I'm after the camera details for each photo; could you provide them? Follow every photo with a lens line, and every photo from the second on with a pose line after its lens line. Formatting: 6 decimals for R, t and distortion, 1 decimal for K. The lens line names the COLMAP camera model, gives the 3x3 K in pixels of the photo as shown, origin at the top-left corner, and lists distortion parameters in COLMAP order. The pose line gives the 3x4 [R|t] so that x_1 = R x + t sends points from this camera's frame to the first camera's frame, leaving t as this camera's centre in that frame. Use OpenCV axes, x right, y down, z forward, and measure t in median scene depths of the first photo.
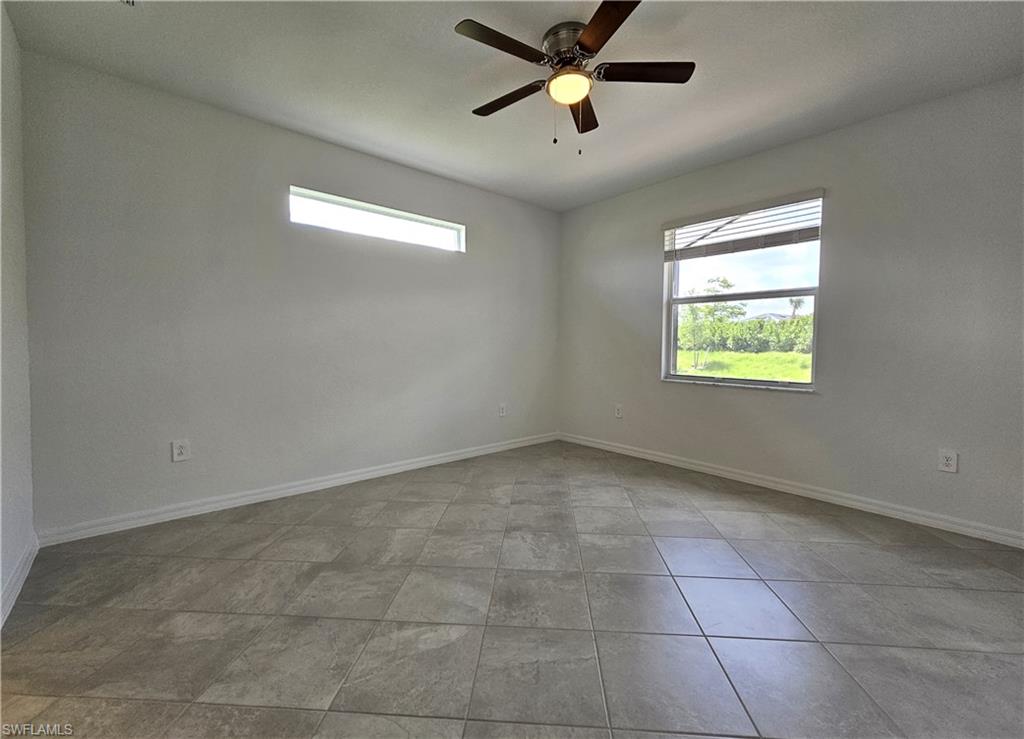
lens RADIAL K [[414.6, 0, 512.0], [0, 414.6, 369.5], [0, 0, 1]] dist [0.000595, -0.000069]
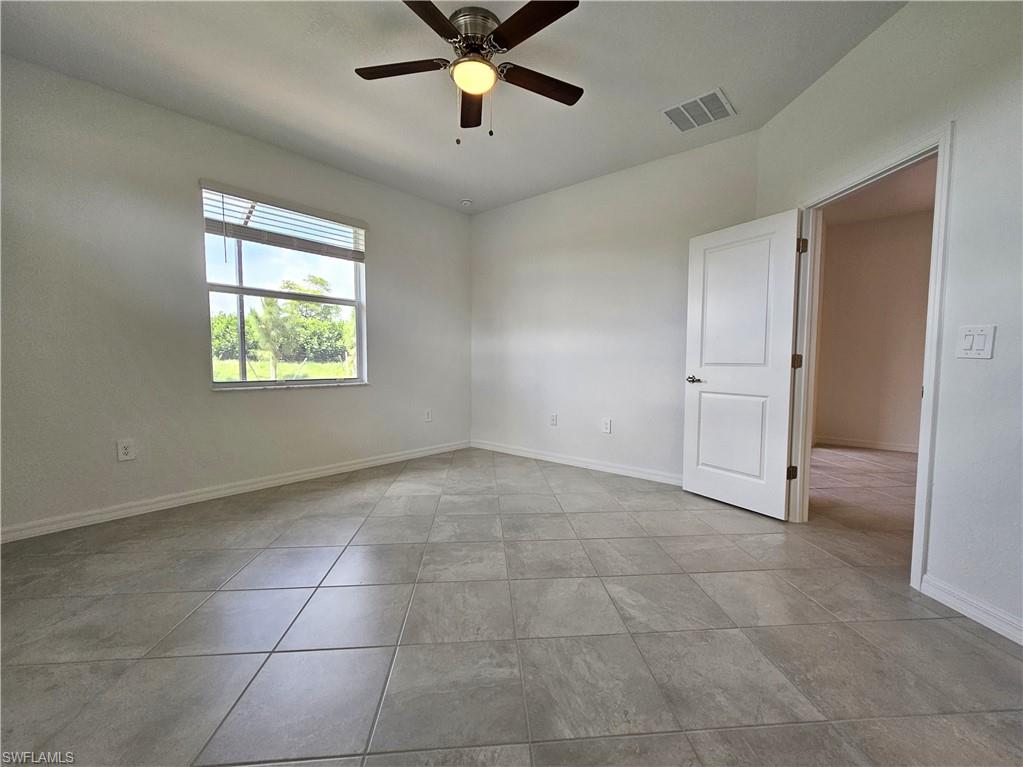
lens RADIAL K [[437.4, 0, 514.7], [0, 437.4, 391.0], [0, 0, 1]] dist [-0.010329, -0.000023]
pose [[-0.137282, -0.078305, 0.987432, -0.846793], [0.057018, 0.994593, 0.086800, -0.016437], [-0.988890, 0.068217, -0.132075, 0.957397]]
